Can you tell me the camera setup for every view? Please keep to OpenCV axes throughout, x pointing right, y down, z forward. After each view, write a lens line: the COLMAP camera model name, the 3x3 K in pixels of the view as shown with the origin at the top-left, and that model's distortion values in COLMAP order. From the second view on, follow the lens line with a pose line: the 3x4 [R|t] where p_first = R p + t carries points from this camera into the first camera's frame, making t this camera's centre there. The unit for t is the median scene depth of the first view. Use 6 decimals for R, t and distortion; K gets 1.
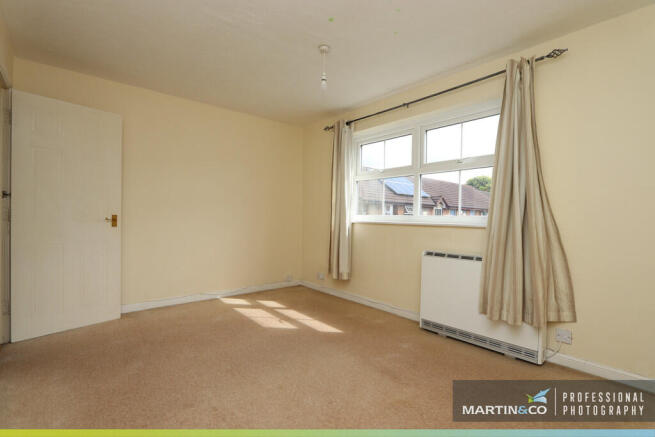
lens RADIAL K [[308.7, 0, 329.5], [0, 308.7, 217.2], [0, 0, 1]] dist [0.001017, 0.000806]
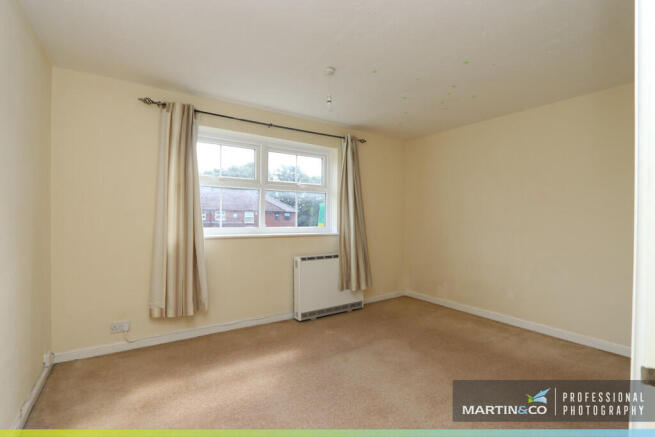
lens RADIAL K [[308.7, 0, 323.5], [0, 308.7, 217.8], [0, 0, 1]] dist [0.001017, 0.000806]
pose [[0.119789, -0.018242, 0.992632, -0.899753], [-0.012116, 0.999730, 0.019834, -0.073898], [-0.992725, -0.014402, 0.119536, 0.776249]]
